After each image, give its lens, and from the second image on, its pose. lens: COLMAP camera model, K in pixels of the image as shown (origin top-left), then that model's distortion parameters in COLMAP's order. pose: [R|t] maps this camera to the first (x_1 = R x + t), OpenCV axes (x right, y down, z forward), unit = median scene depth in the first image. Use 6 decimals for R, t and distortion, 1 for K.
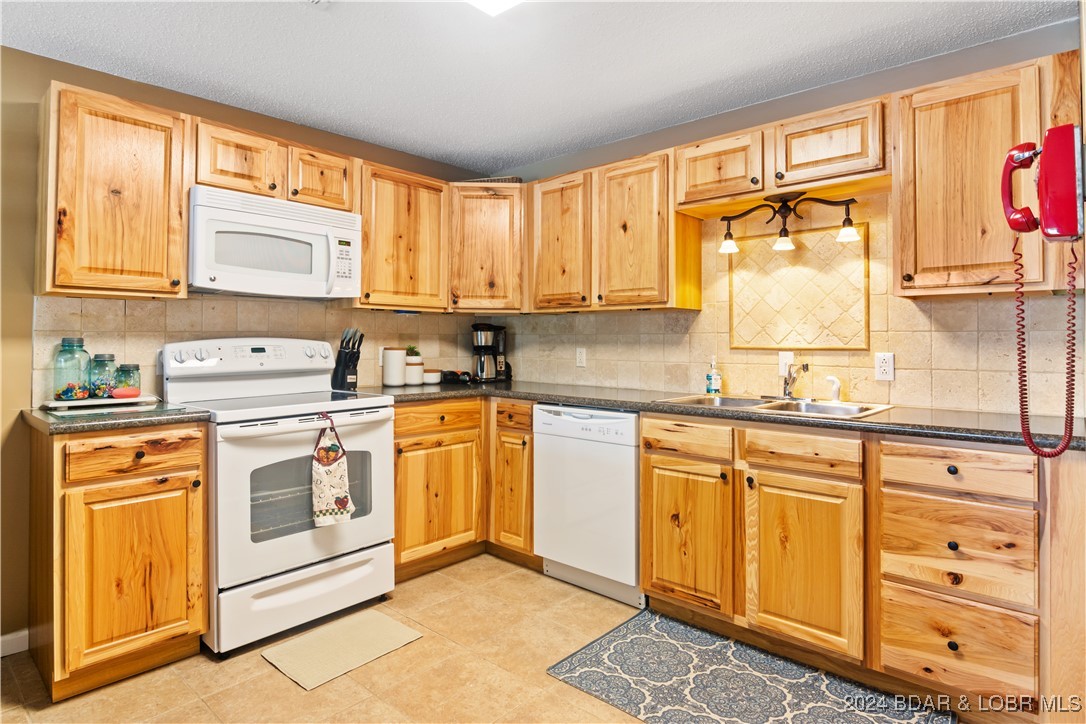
lens RADIAL K [[595.0, 0, 548.4], [0, 595.0, 331.3], [0, 0, 1]] dist [-0.005673, -0.002212]
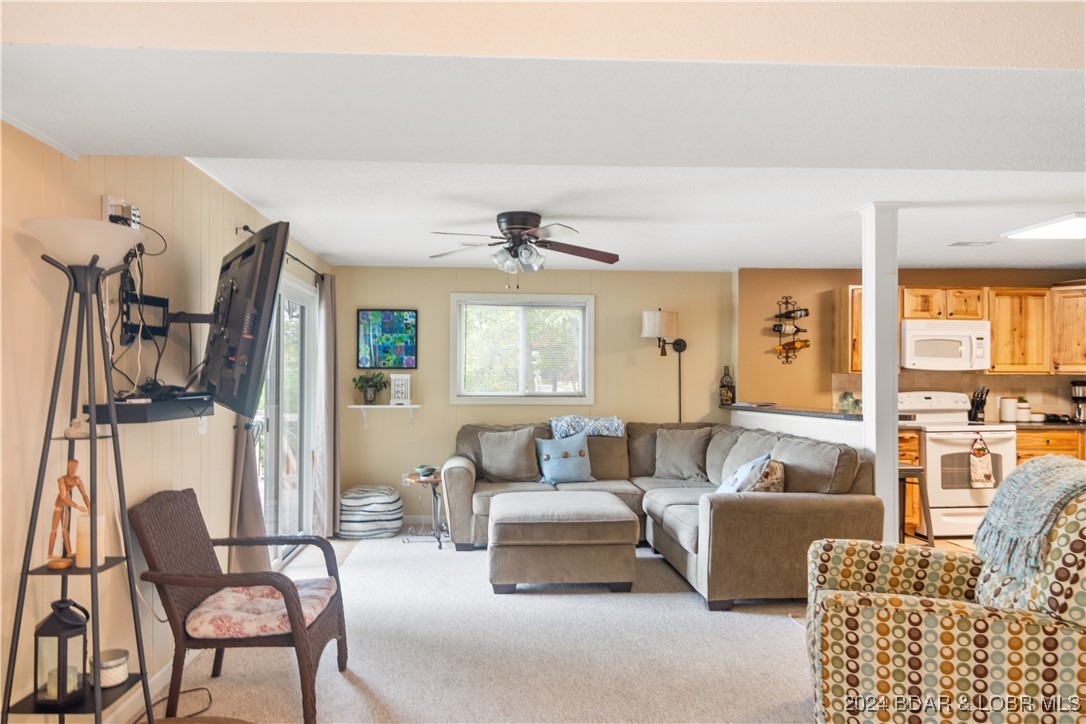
lens RADIAL K [[711.7, 0, 524.1], [0, 711.7, 373.2], [0, 0, 1]] dist [0.001853, -0.001487]
pose [[0.706260, -0.004542, -0.707938, 0.210545], [0.011270, 0.999925, 0.004828, -0.074396], [0.707863, -0.011388, 0.706258, -1.541796]]
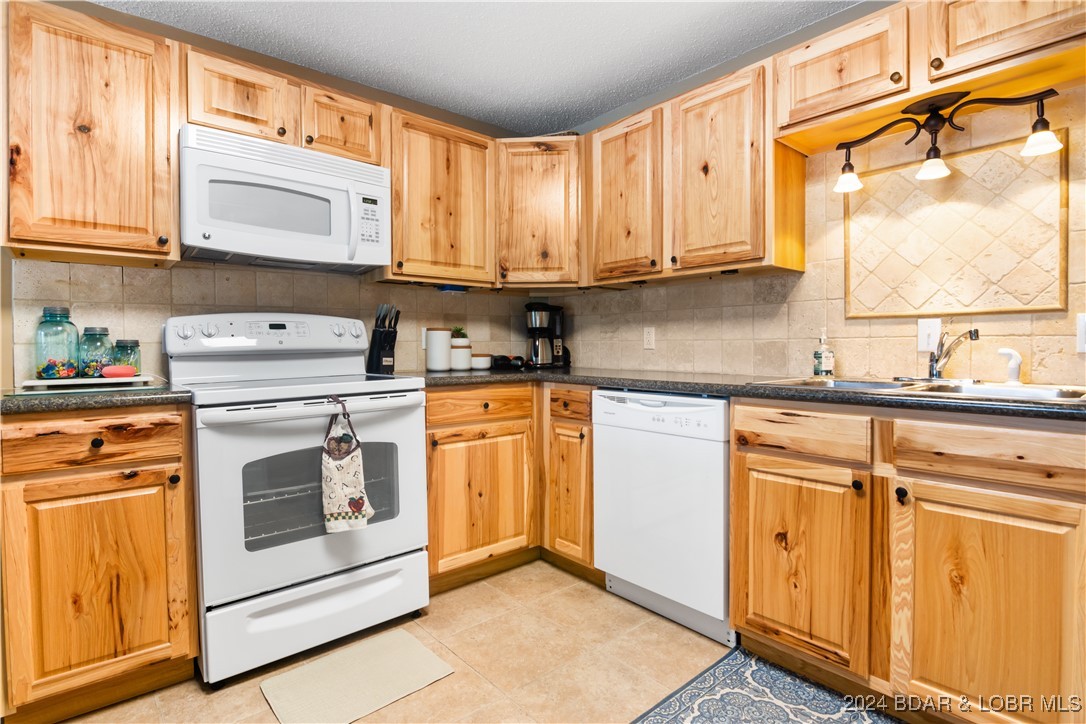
lens RADIAL K [[538.9, 0, 544.7], [0, 538.9, 355.4], [0, 0, 1]] dist [-0.011247, -0.001247]
pose [[0.991929, -0.005424, -0.126676, 0.004406], [0.009947, 0.999334, 0.035100, 0.051981], [0.126401, -0.036077, 0.991323, 0.268792]]
